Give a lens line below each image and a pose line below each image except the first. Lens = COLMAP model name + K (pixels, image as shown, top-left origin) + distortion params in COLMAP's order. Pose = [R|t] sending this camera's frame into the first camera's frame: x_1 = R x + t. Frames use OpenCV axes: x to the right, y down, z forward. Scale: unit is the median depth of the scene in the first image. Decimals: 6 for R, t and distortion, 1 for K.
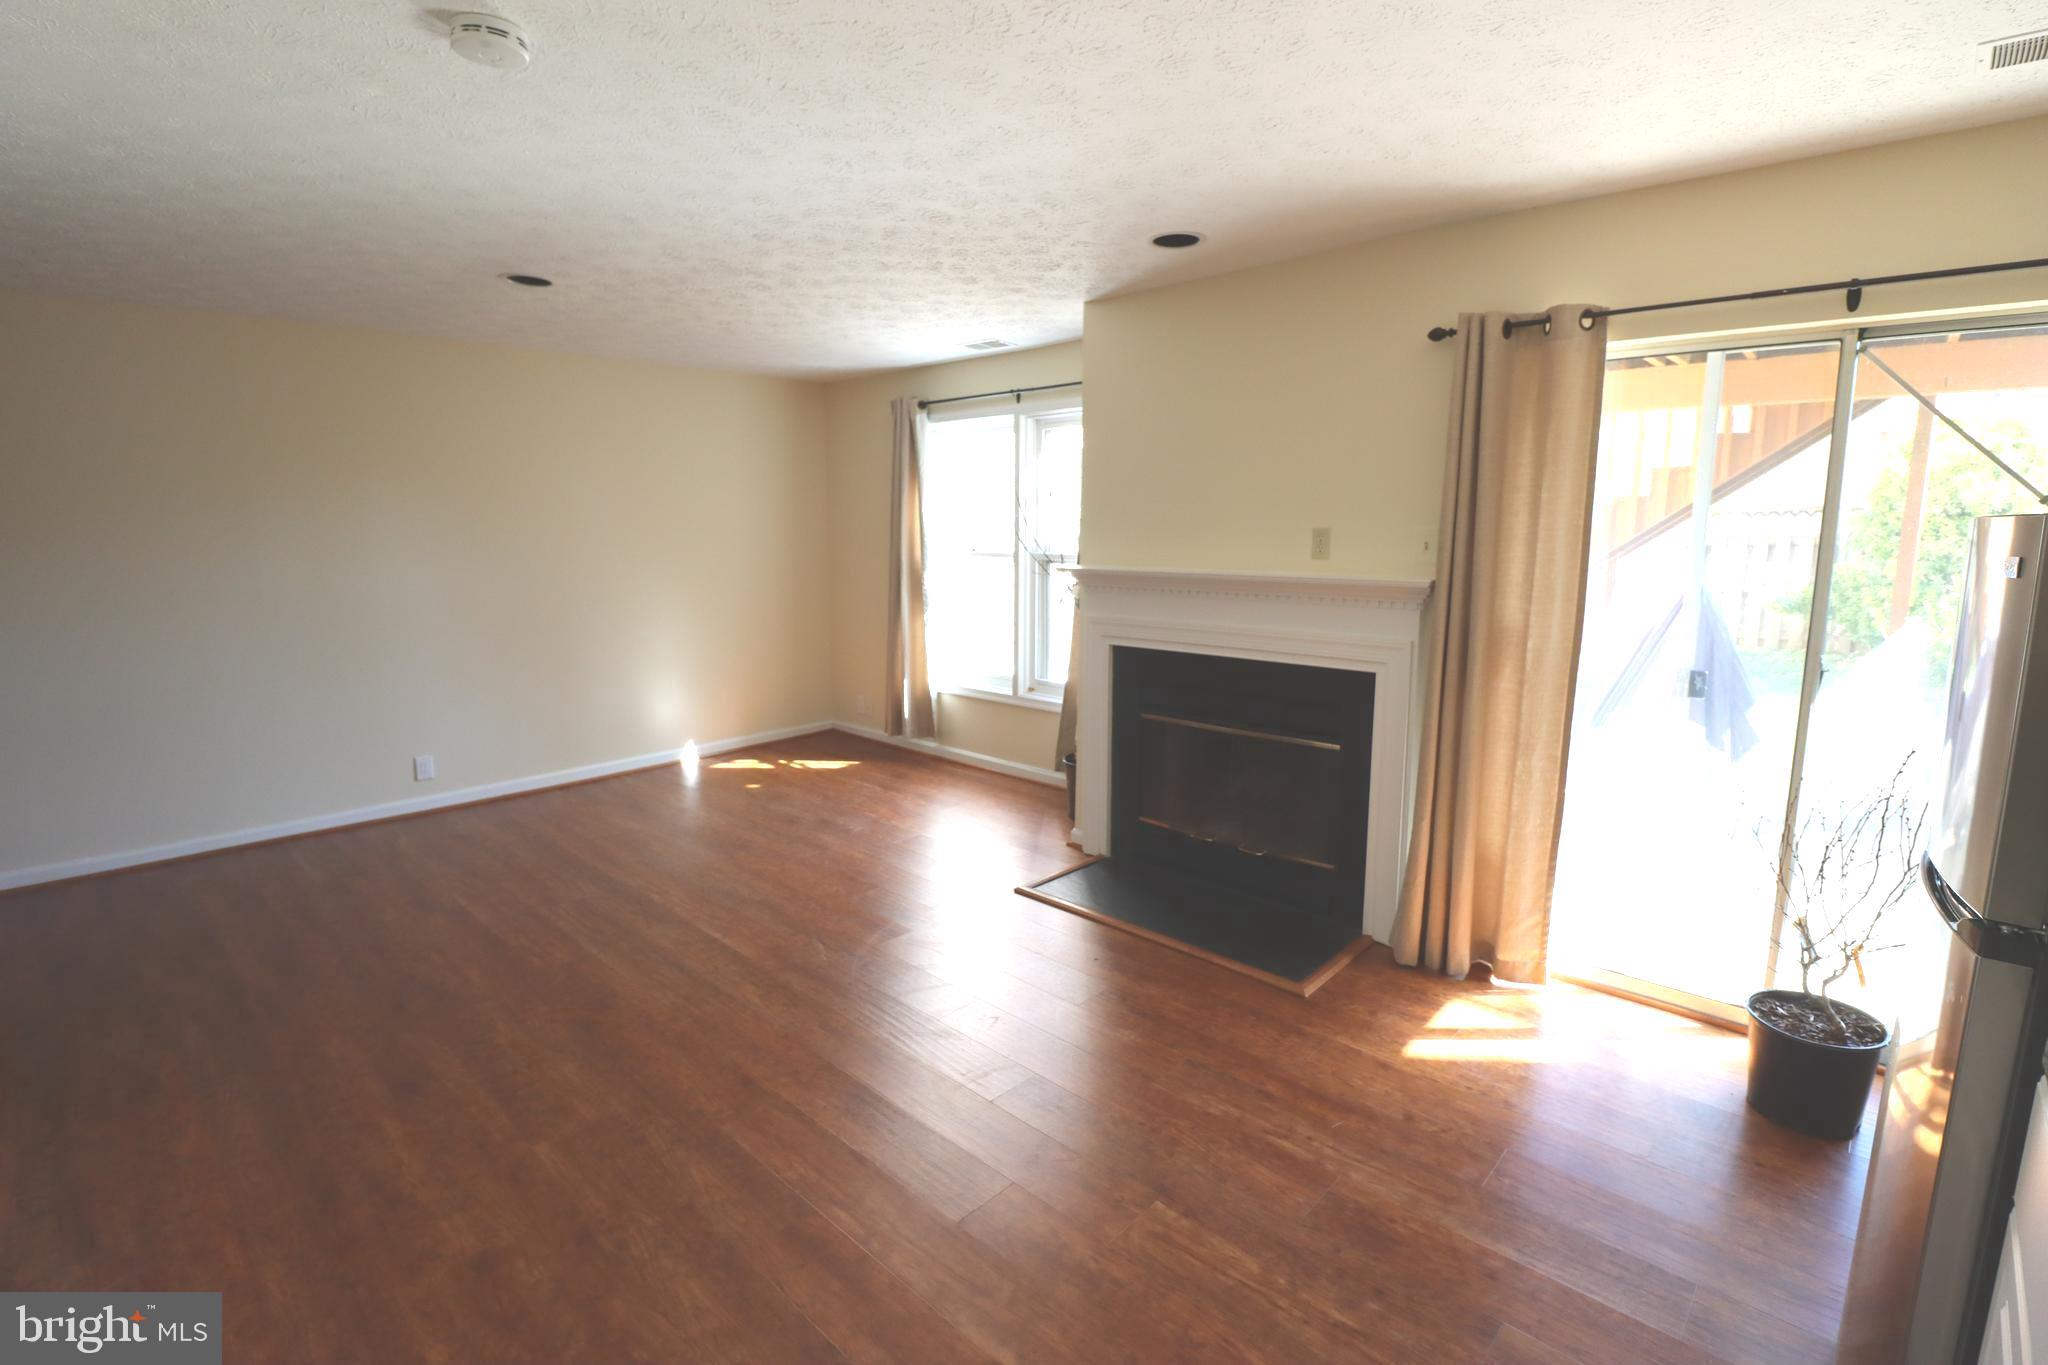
lens RADIAL K [[942.8, 0, 1031.2], [0, 942.8, 673.6], [0, 0, 1]] dist [0.000227, -0.015003]
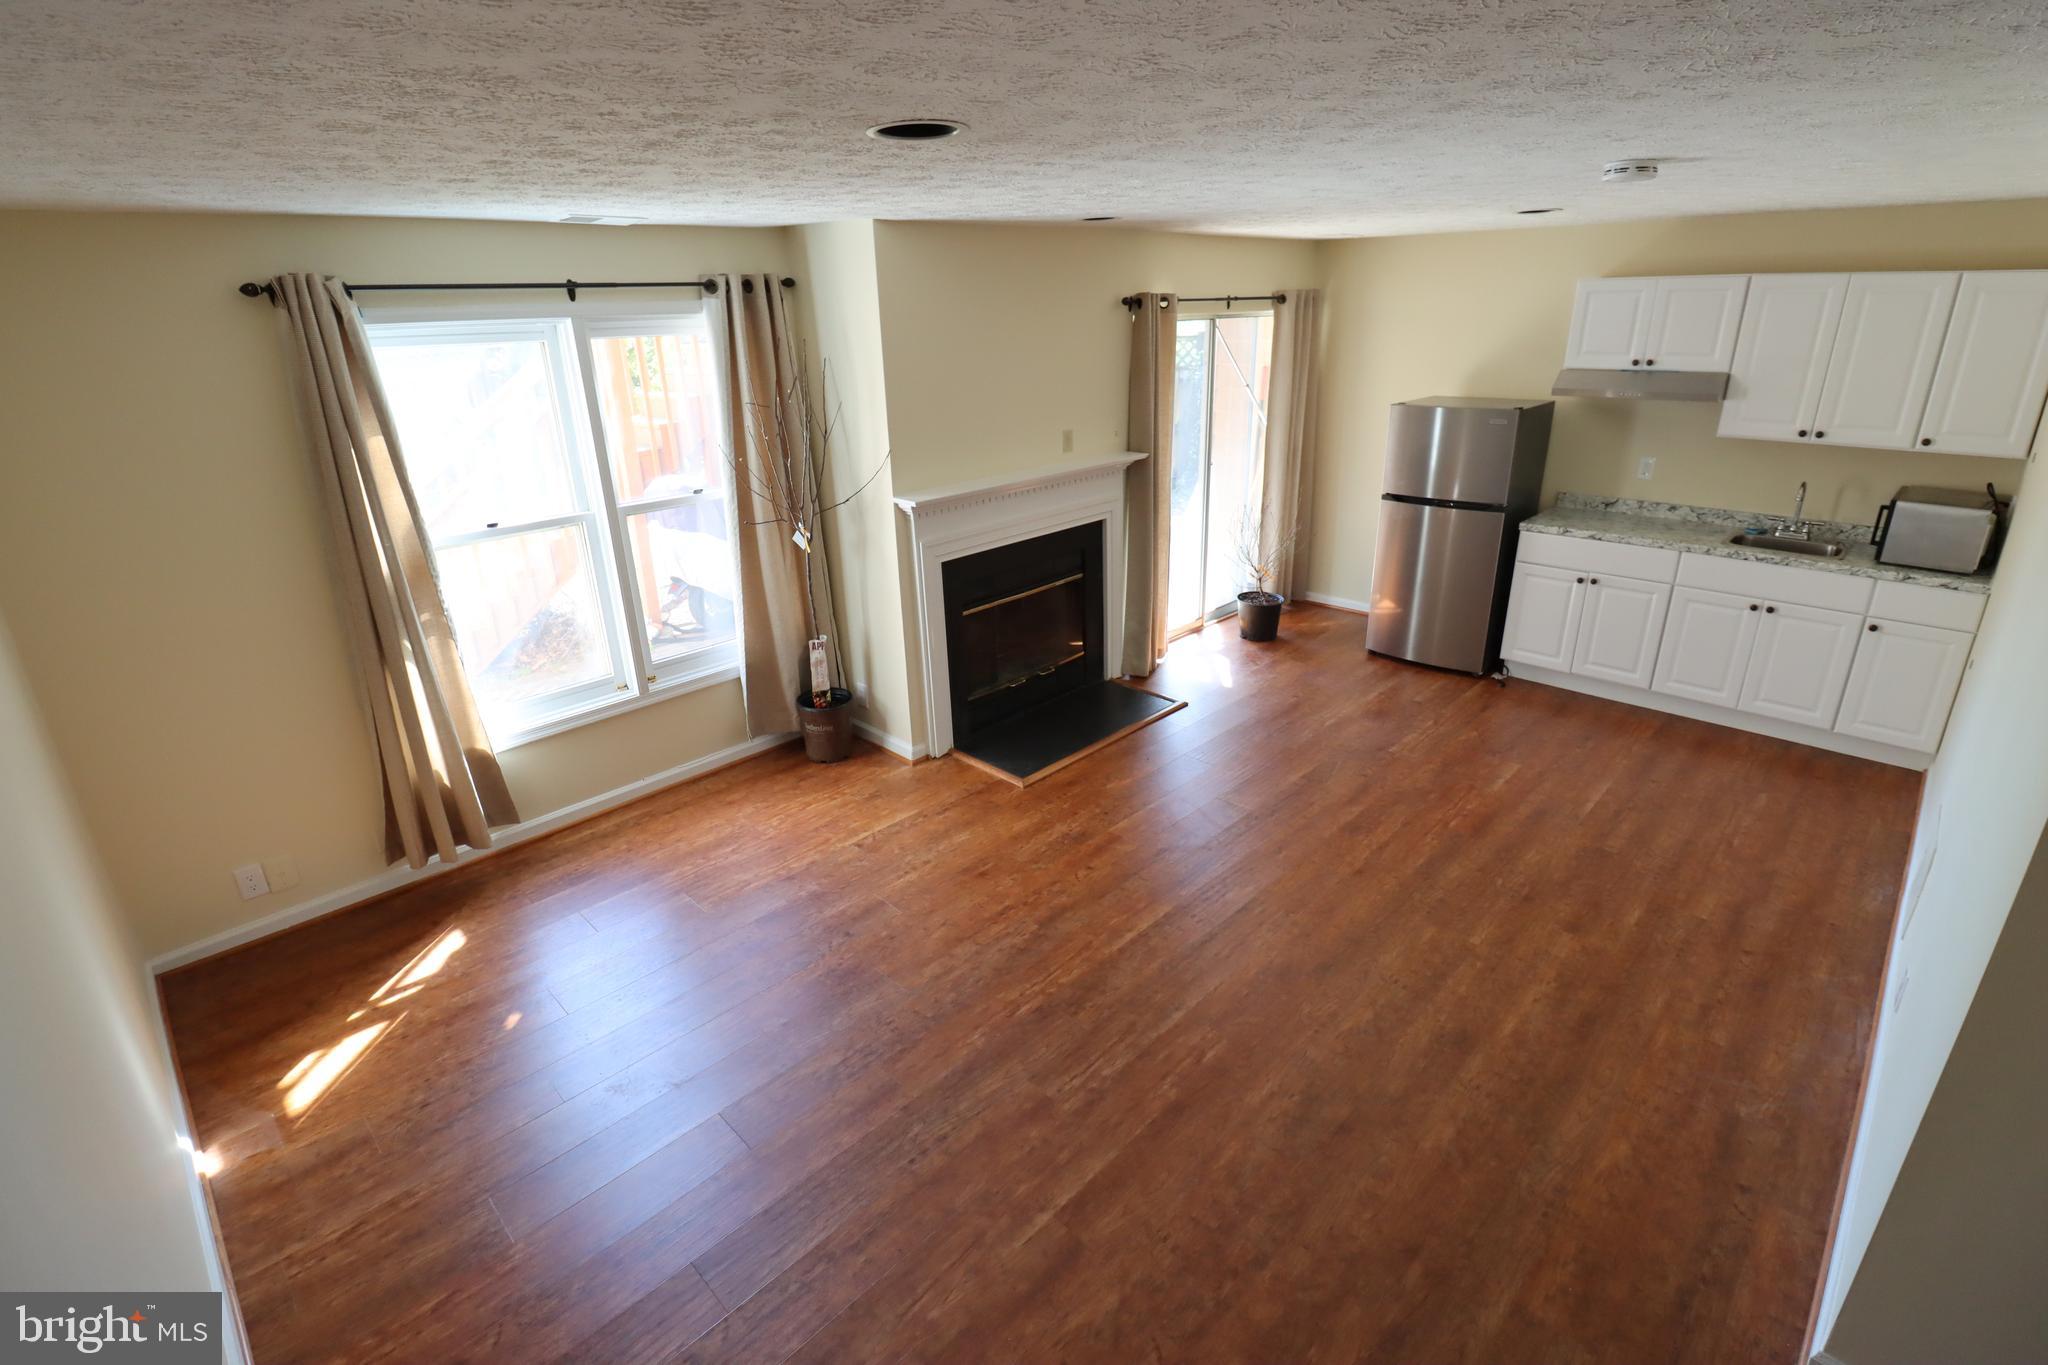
lens RADIAL K [[958.5, 0, 1034.7], [0, 958.5, 654.4], [0, 0, 1]] dist [0.003029, -0.014203]
pose [[0.016346, -0.345972, 0.938103, -1.155743], [0.180734, 0.923795, 0.337546, -0.335678], [-0.983396, 0.164030, 0.077629, 0.975482]]
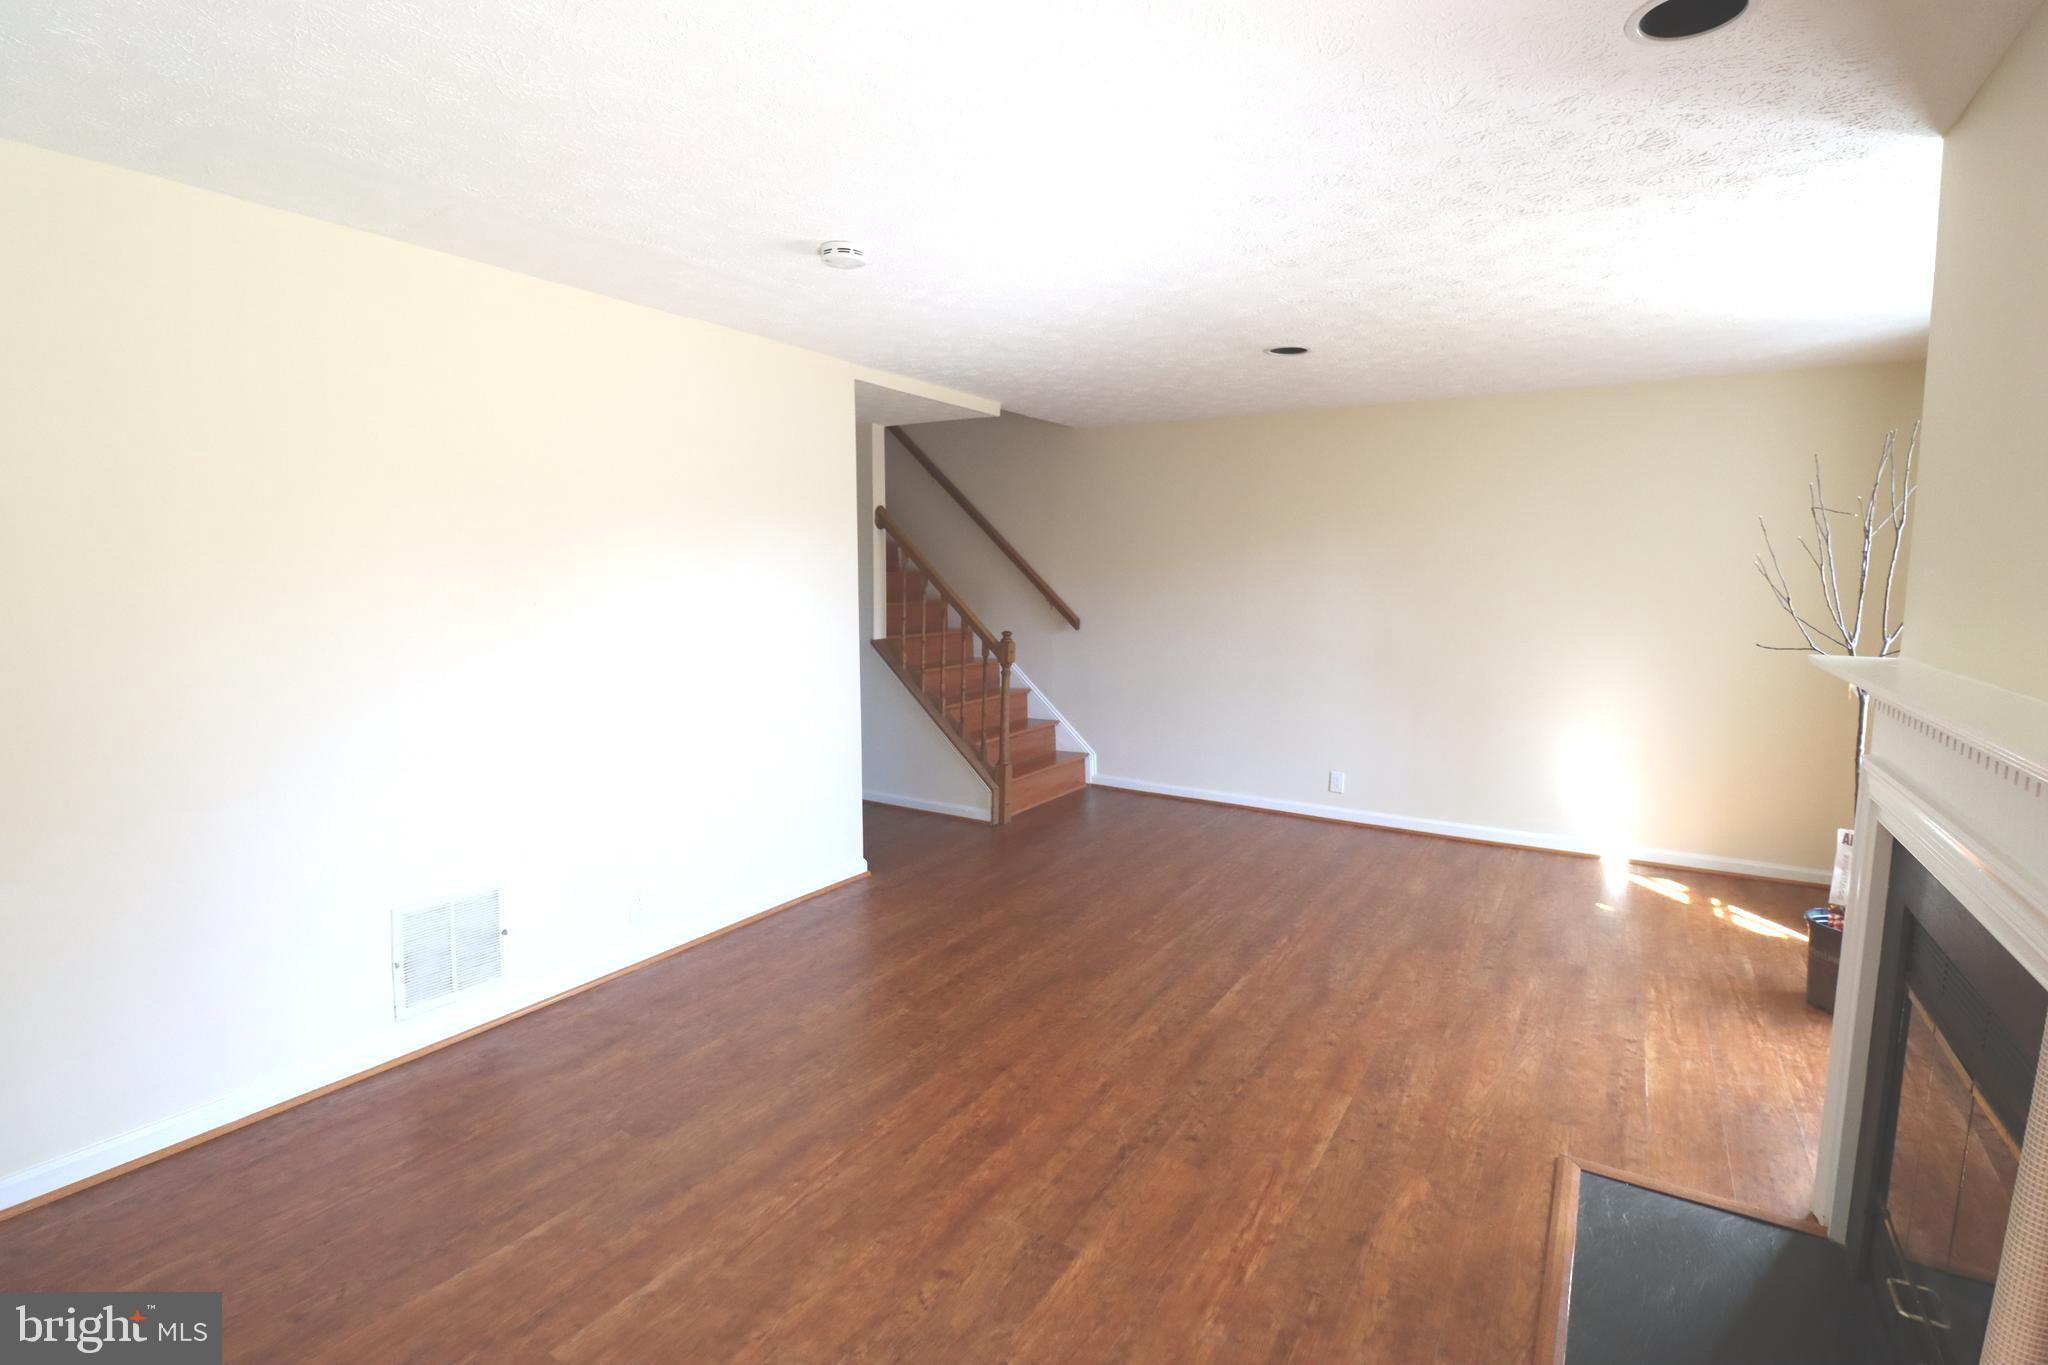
lens RADIAL K [[937.0, 0, 1025.8], [0, 937.0, 669.8], [0, 0, 1]] dist [0.001424, -0.012876]
pose [[0.187703, 0.107606, -0.976314, 0.541758], [-0.161314, 0.983861, 0.077424, -0.087500], [0.968889, 0.142960, 0.202032, 0.544766]]
